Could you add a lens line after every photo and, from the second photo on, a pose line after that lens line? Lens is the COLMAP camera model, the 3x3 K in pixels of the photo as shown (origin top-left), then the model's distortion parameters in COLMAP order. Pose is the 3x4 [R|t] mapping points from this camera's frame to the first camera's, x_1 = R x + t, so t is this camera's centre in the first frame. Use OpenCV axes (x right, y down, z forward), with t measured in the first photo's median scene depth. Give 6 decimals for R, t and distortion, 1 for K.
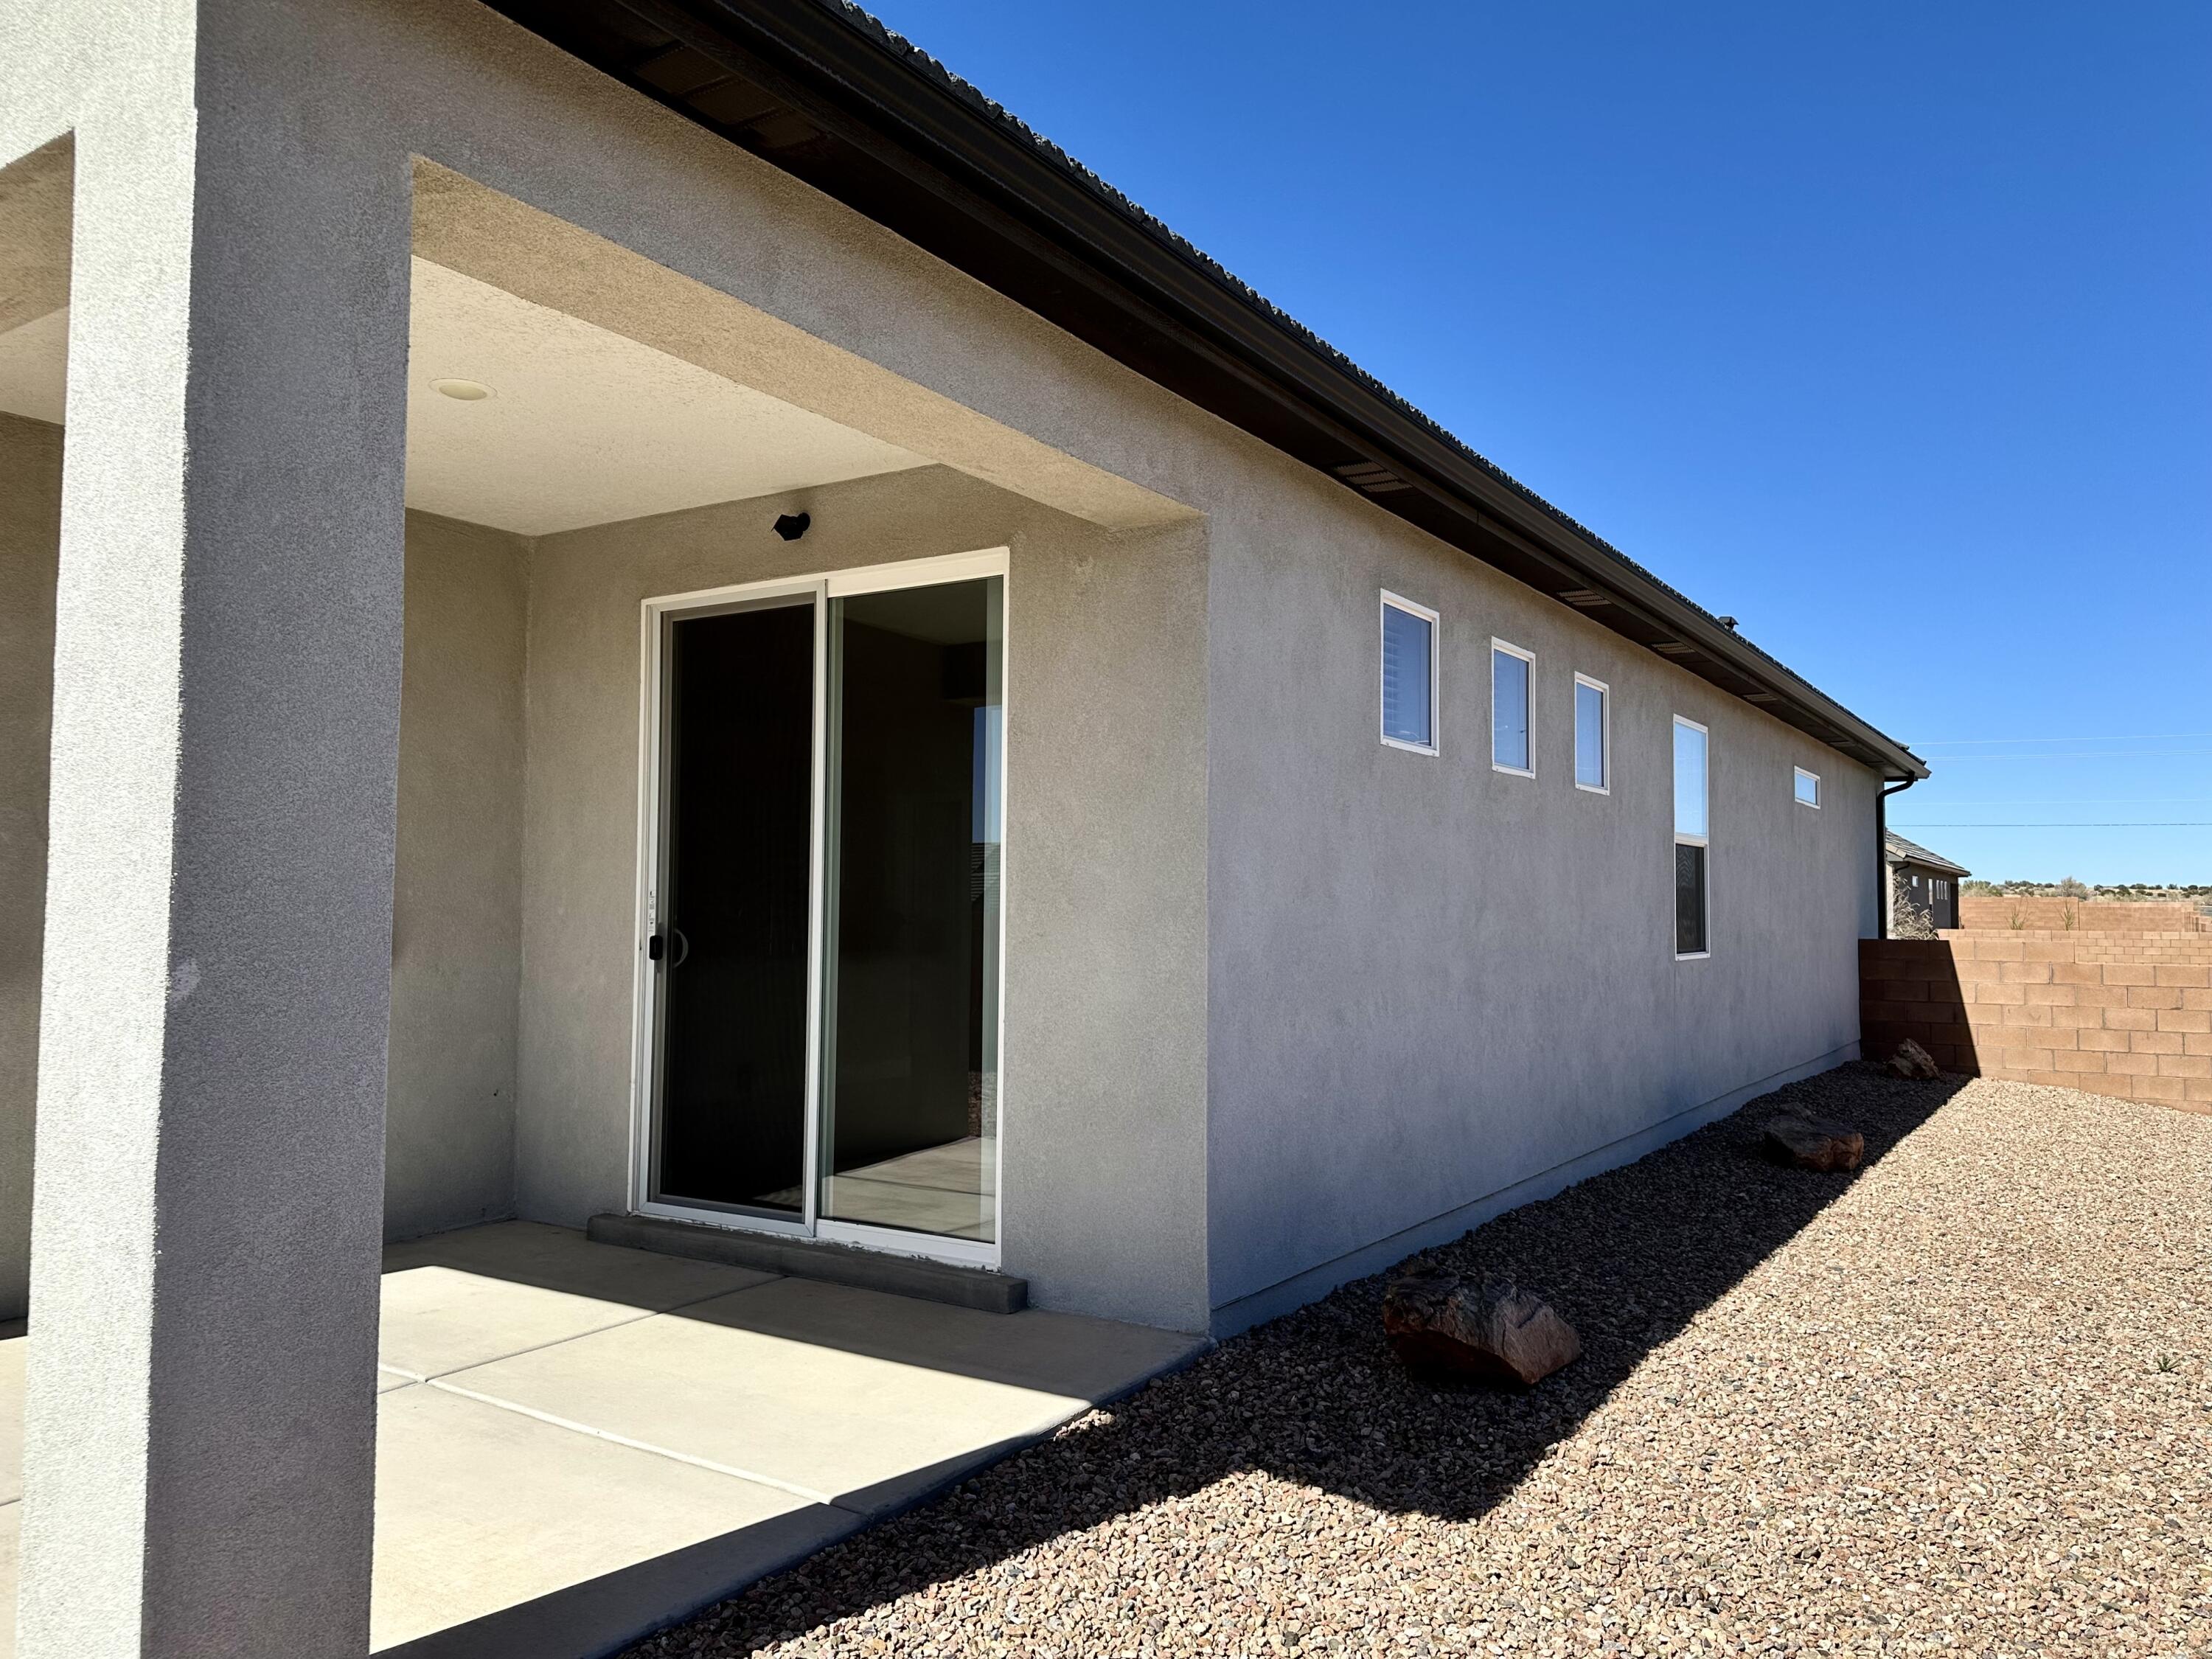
lens RADIAL K [[1566.5, 0, 1121.9], [0, 1566.5, 833.8], [0, 0, 1]] dist [0.064910, -0.074796]
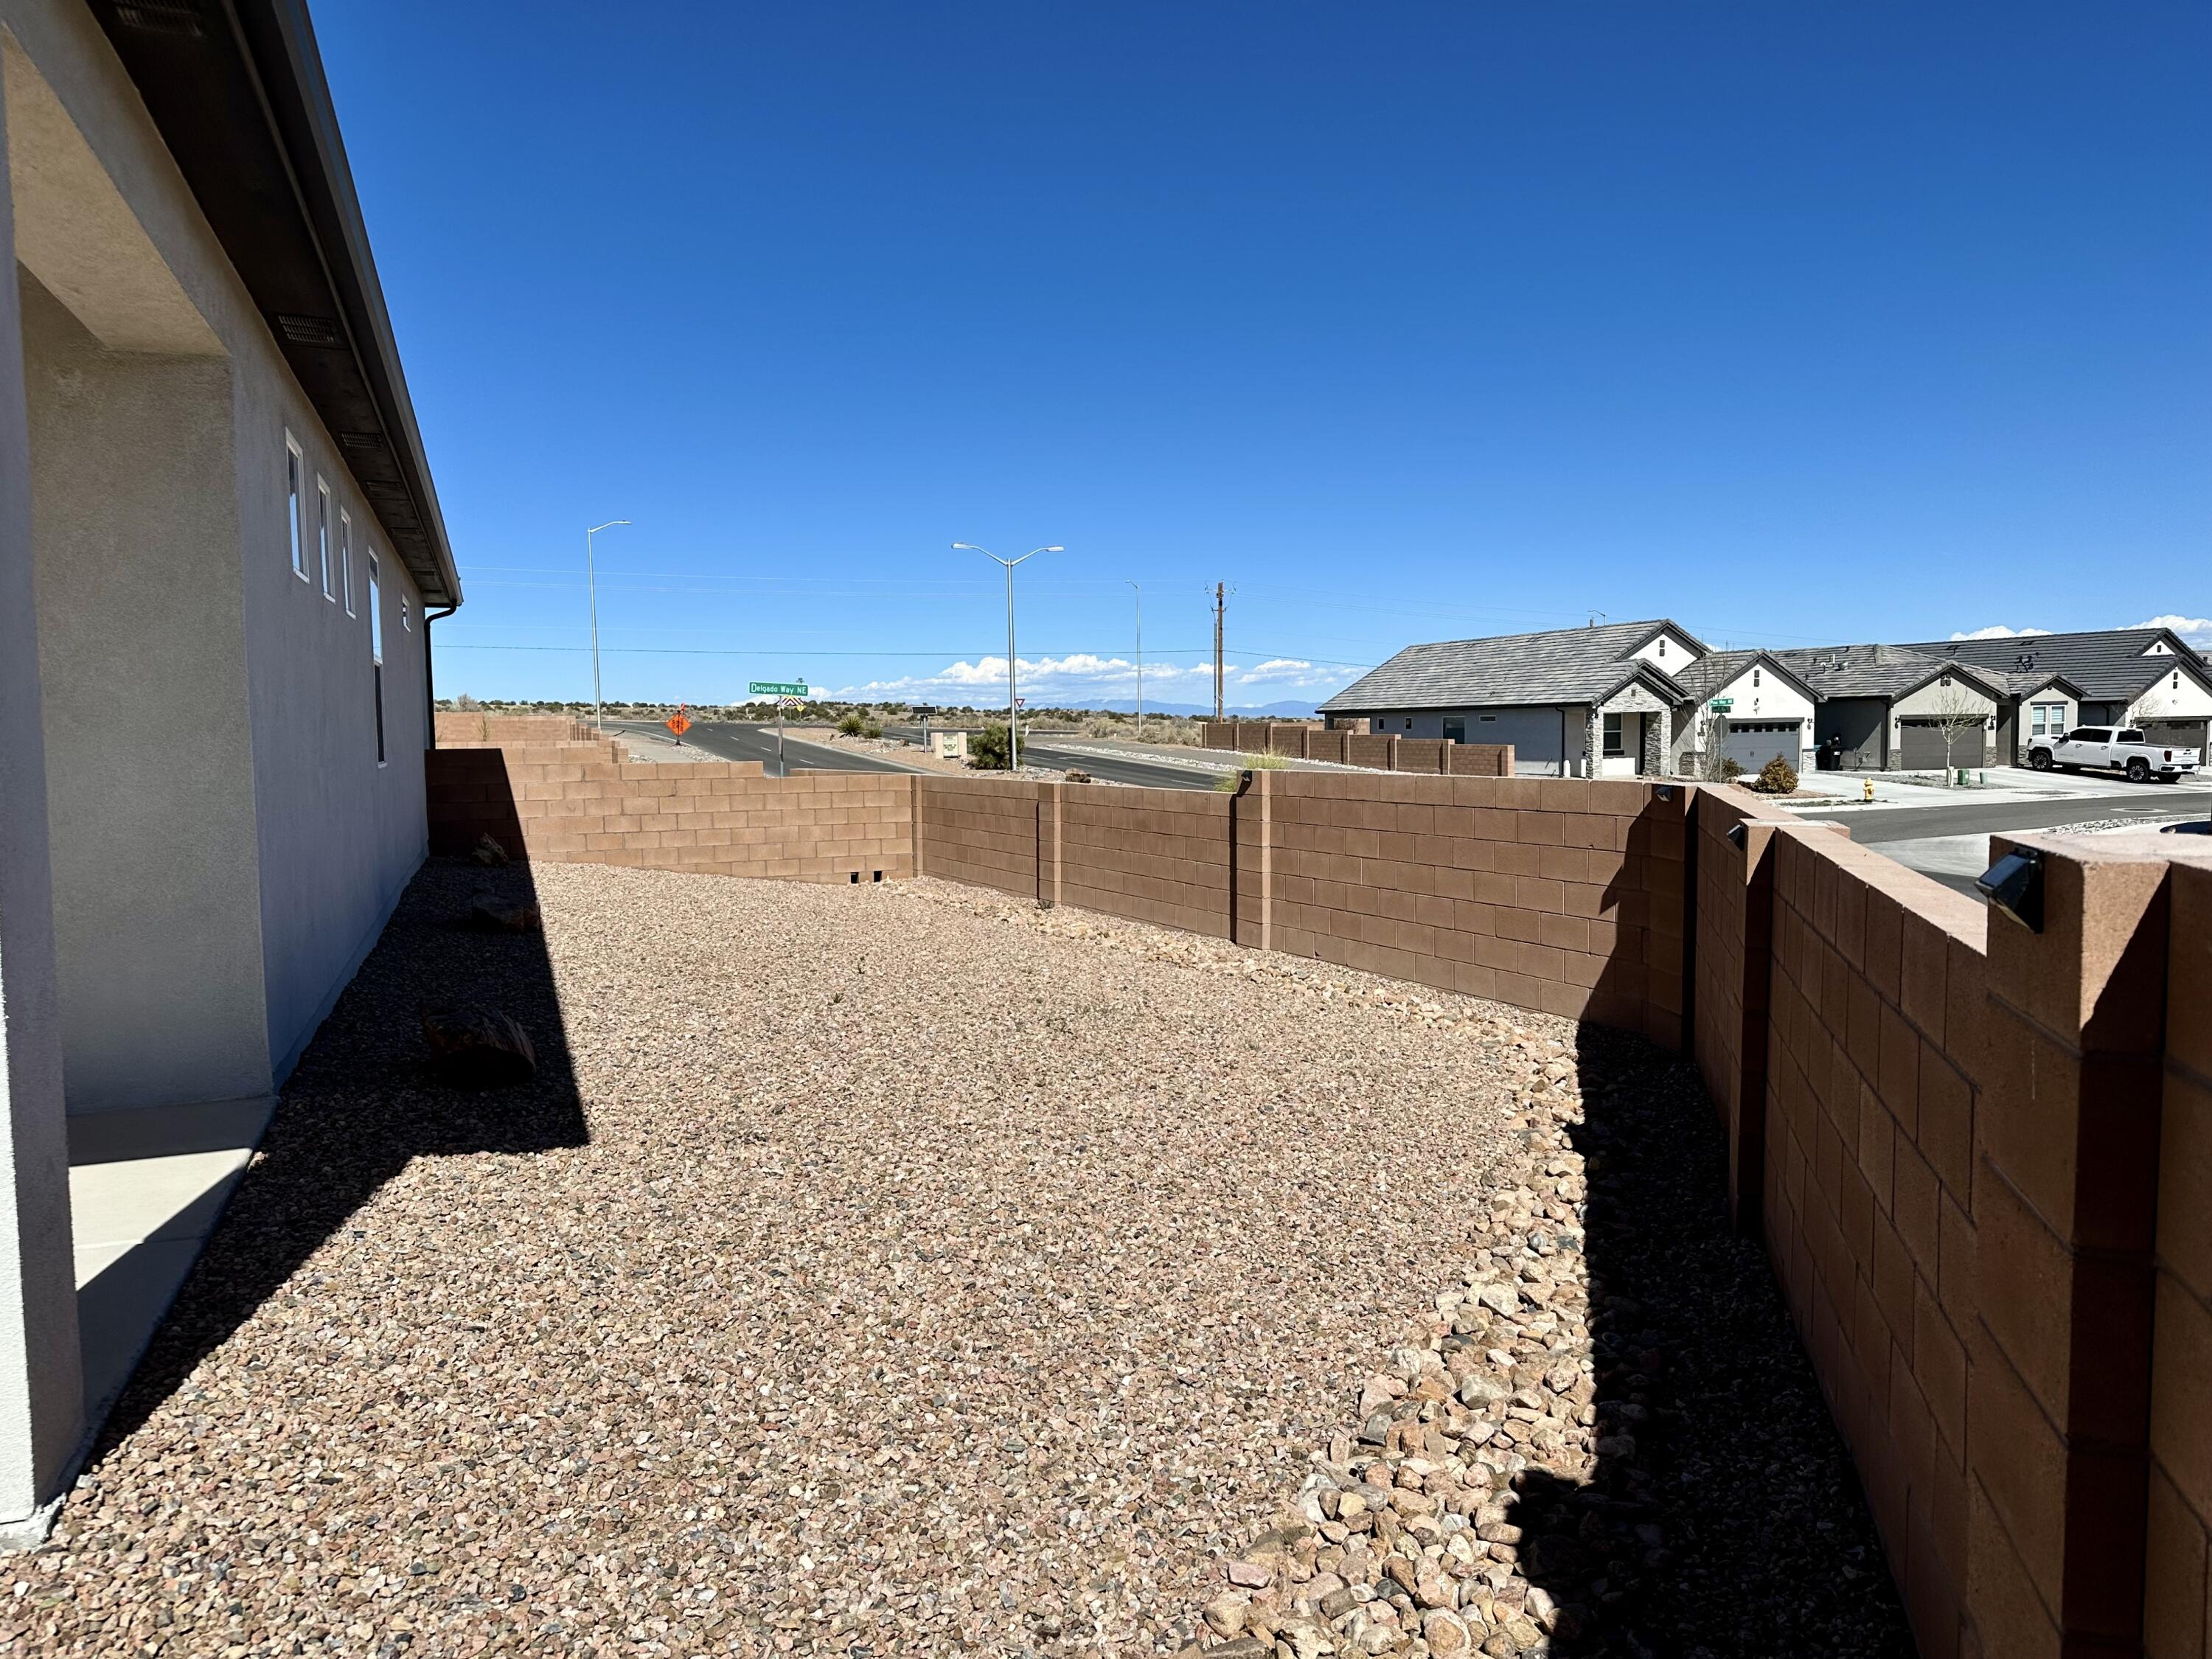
lens RADIAL K [[1566.5, 0, 1127.2], [0, 1566.5, 828.8], [0, 0, 1]] dist [0.064910, -0.074796]
pose [[0.579211, -0.071024, 0.812078, -0.474723], [-0.019848, 0.994673, 0.101150, -0.002759], [-0.814936, -0.074705, 0.574716, -0.145723]]
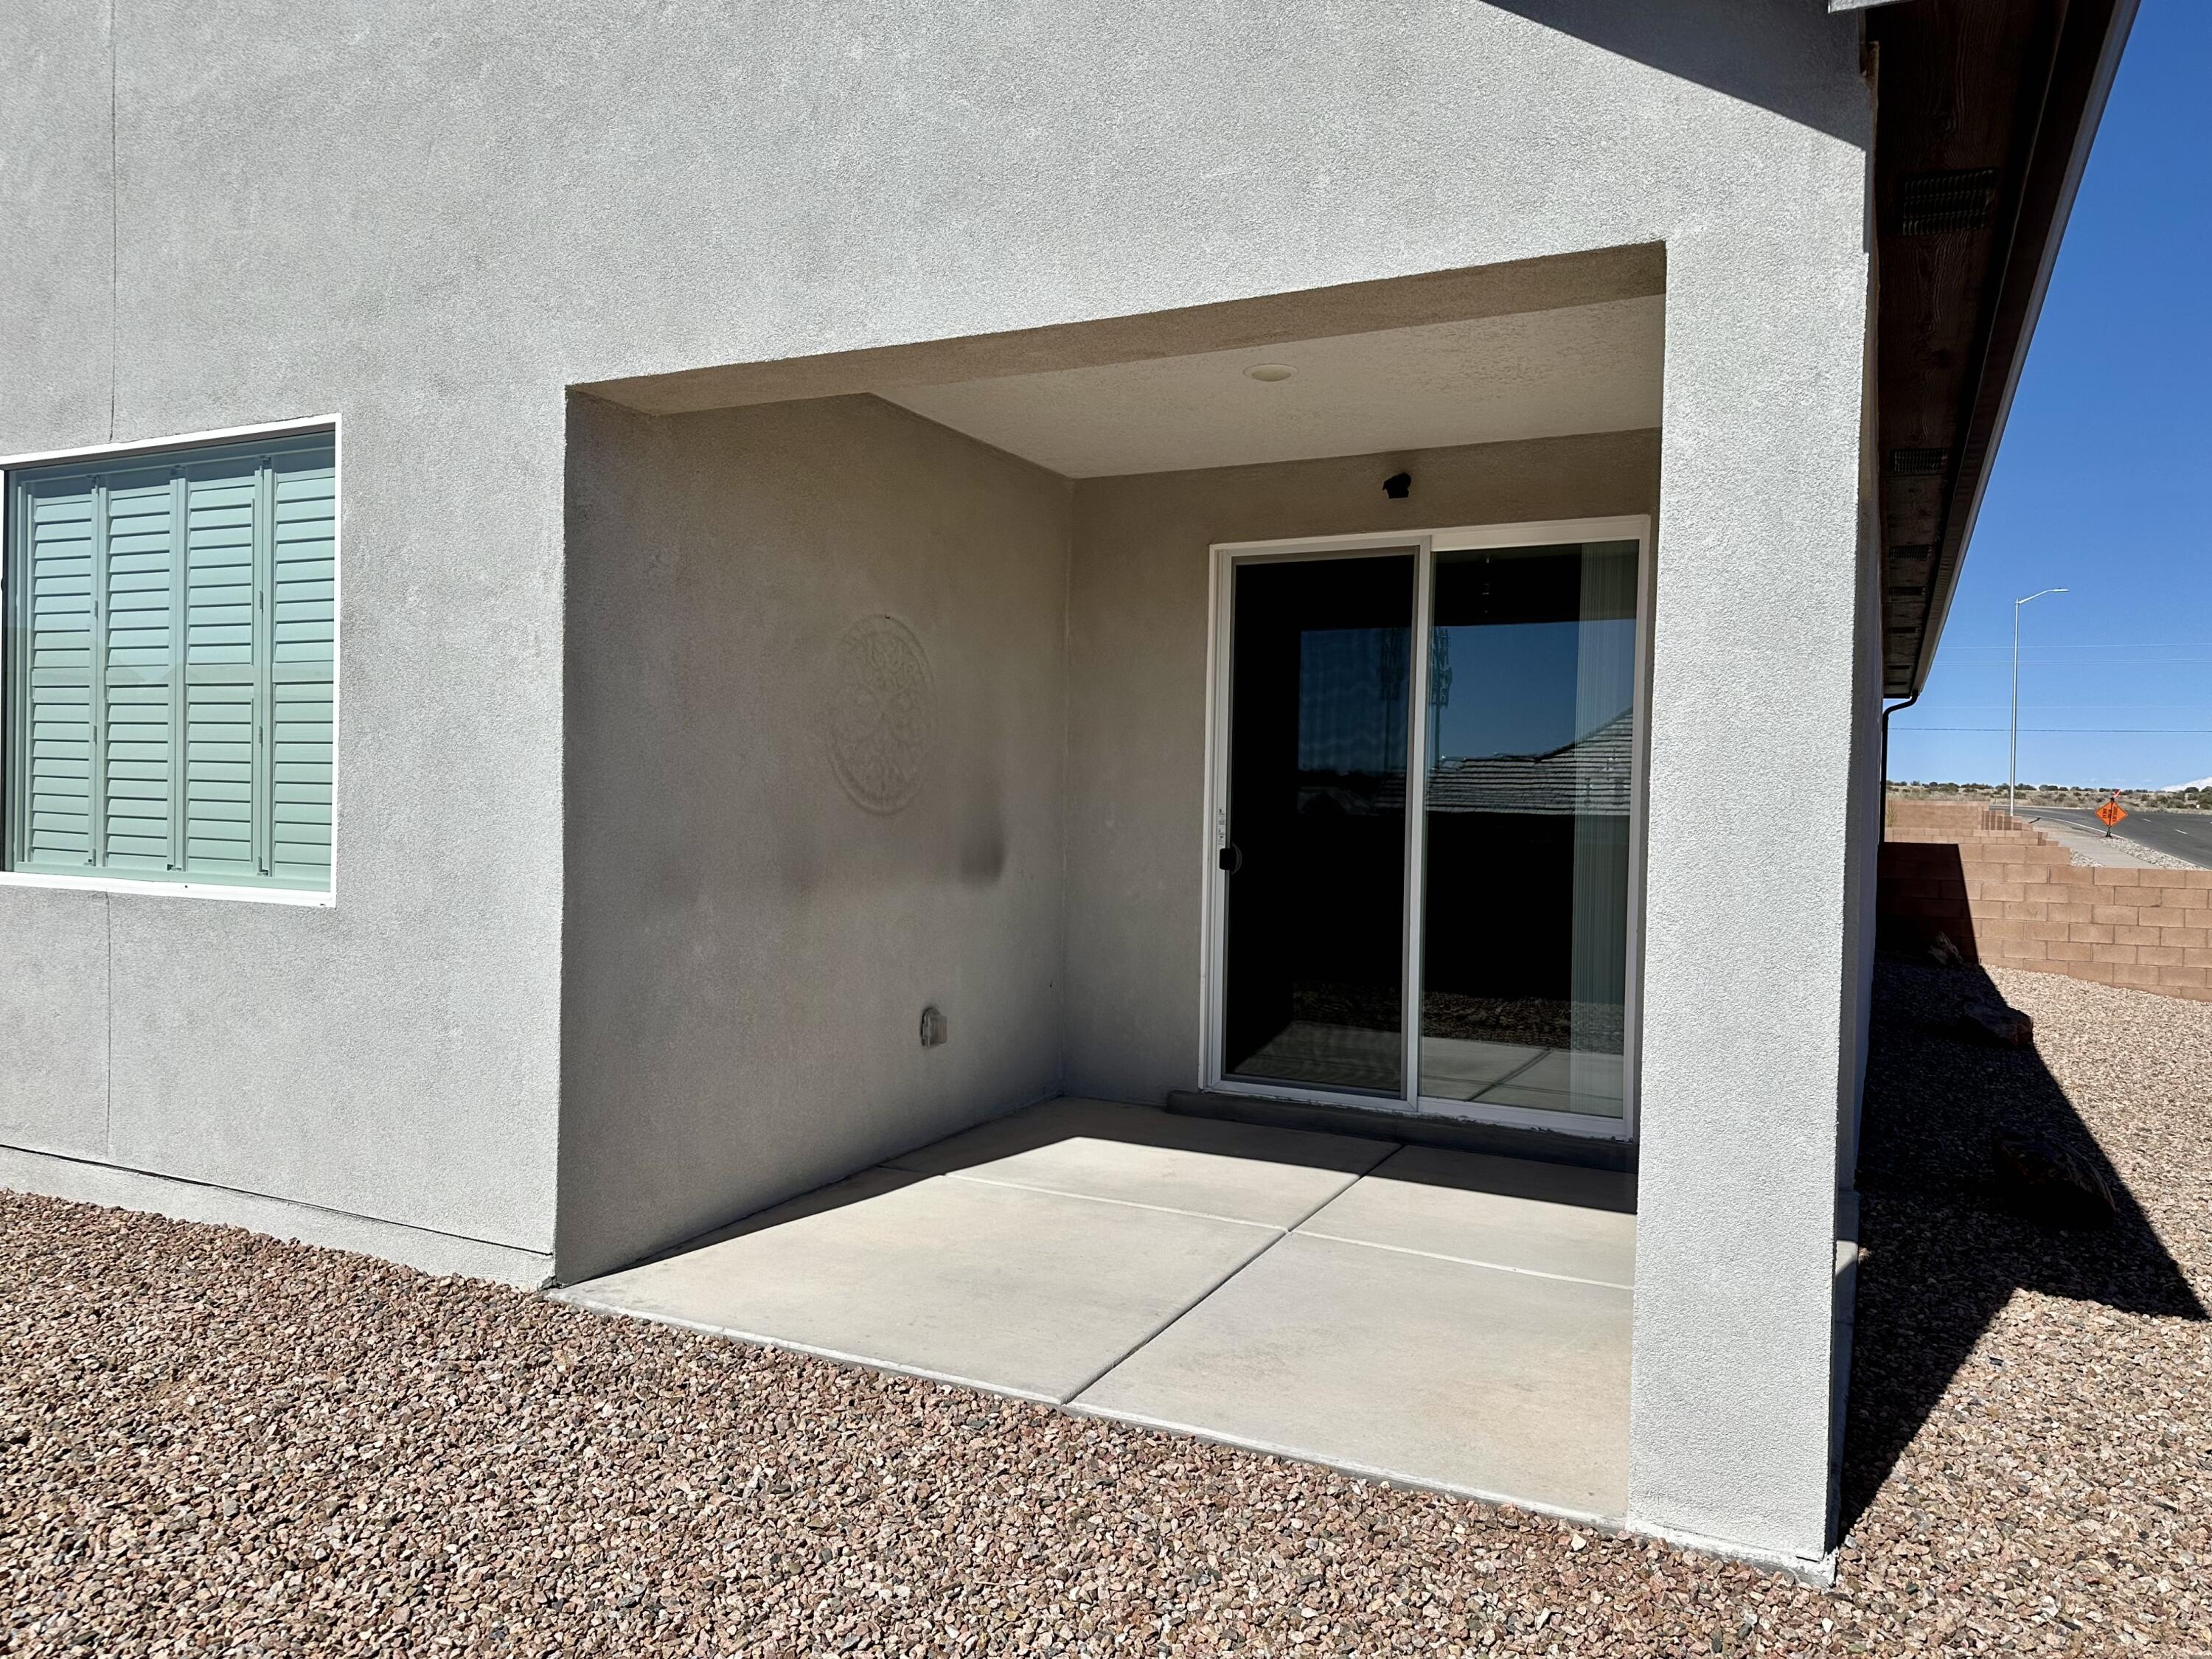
lens RADIAL K [[1566.5, 0, 1115.7], [0, 1566.5, 830.8], [0, 0, 1]] dist [0.064910, -0.074796]
pose [[0.992198, 0.009607, 0.124305, -0.617673], [-0.018453, 0.997362, 0.070210, -0.029769], [-0.123303, -0.071956, 0.989757, -0.109840]]
